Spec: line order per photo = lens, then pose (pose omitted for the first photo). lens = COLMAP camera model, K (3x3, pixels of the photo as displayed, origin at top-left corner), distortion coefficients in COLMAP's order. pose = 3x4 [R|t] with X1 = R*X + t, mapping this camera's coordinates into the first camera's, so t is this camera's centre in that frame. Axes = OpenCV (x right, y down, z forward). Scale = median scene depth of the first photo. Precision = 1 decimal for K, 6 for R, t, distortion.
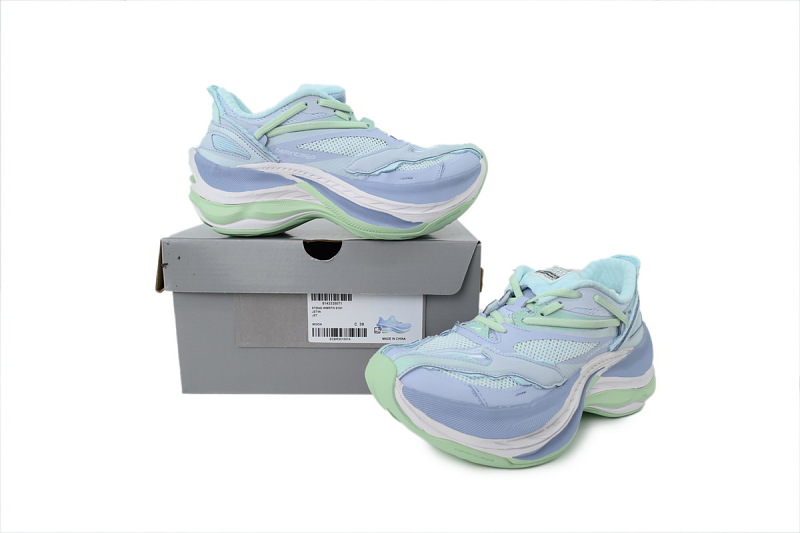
lens RADIAL K [[545.6, 0, 400.0], [0, 545.6, 266.5], [0, 0, 1]] dist [-0.003062, -0.000251]
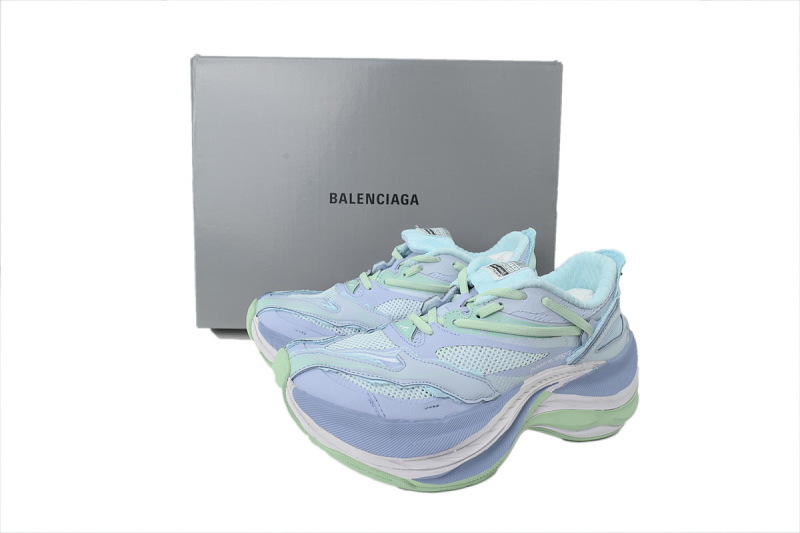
lens RADIAL K [[545.6, 0, 400.0], [0, 545.6, 266.5], [0, 0, 1]] dist [-0.003062, -0.000251]
pose [[0.982242, 0.045844, -0.181930, 0.298765], [-0.039023, 0.998401, 0.040898, -0.021128], [0.183514, -0.033073, 0.982461, 0.139268]]
